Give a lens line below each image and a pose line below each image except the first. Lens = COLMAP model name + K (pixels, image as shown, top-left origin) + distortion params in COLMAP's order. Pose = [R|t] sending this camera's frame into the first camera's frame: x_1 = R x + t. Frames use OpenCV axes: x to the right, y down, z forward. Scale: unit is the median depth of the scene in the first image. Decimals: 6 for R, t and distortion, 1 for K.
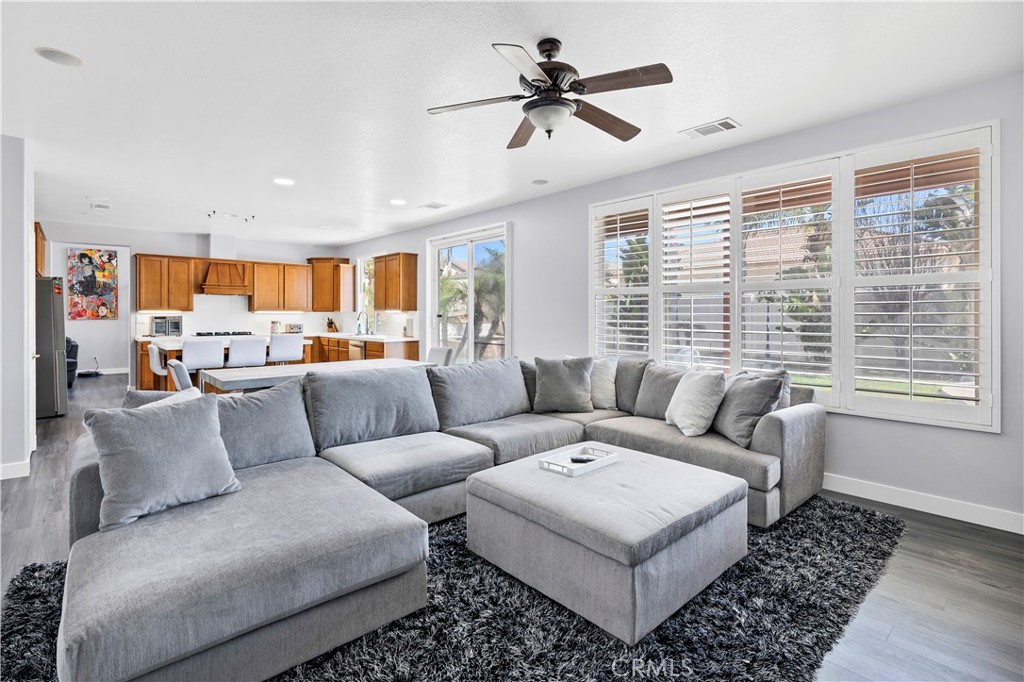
lens RADIAL K [[472.2, 0, 501.1], [0, 472.2, 317.2], [0, 0, 1]] dist [0.000744, -0.000086]
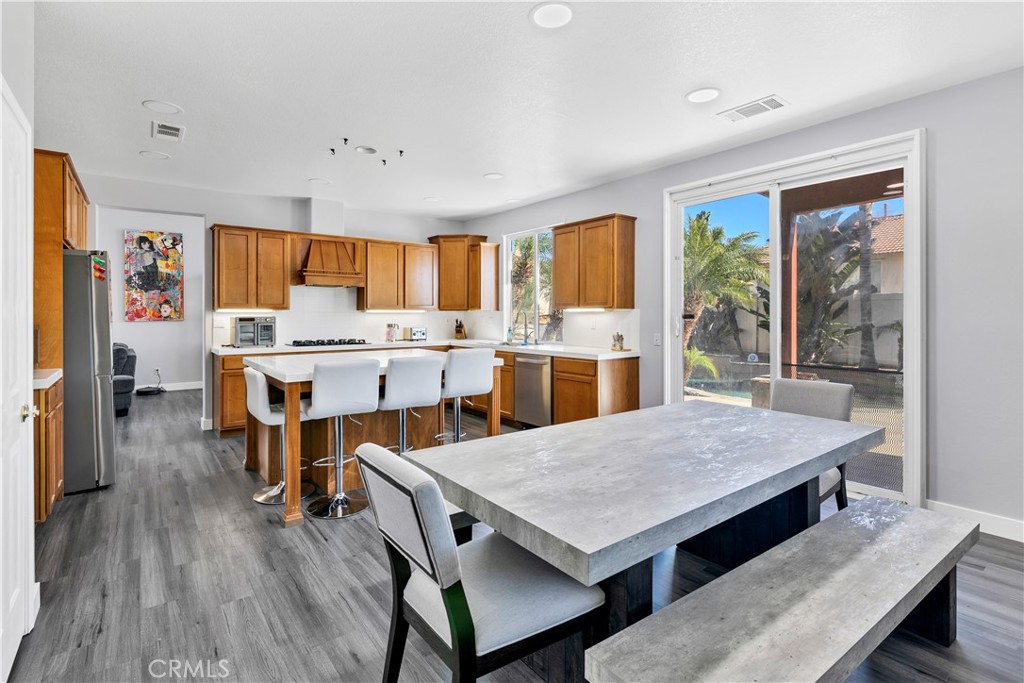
lens RADIAL K [[476.2, 0, 489.4], [0, 476.2, 319.1], [0, 0, 1]] dist [0.001781, 0.000228]
pose [[0.995062, 0.000946, -0.099246, -0.274305], [-0.000613, 0.999994, 0.003387, -0.001560], [0.099249, -0.003310, 0.995057, 0.316776]]
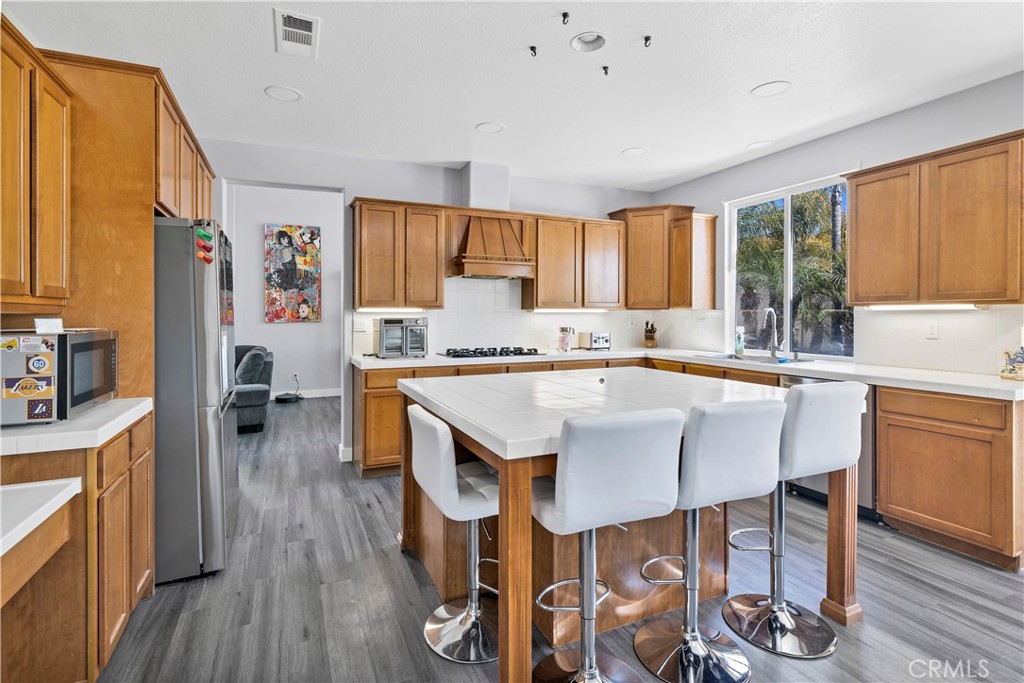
lens RADIAL K [[476.2, 0, 489.4], [0, 476.2, 319.1], [0, 0, 1]] dist [0.001781, 0.000228]
pose [[0.944977, 0.001869, -0.327131, -0.402672], [-0.001129, 0.999996, 0.002451, -0.002553], [0.327134, -0.001947, 0.944976, 0.483240]]
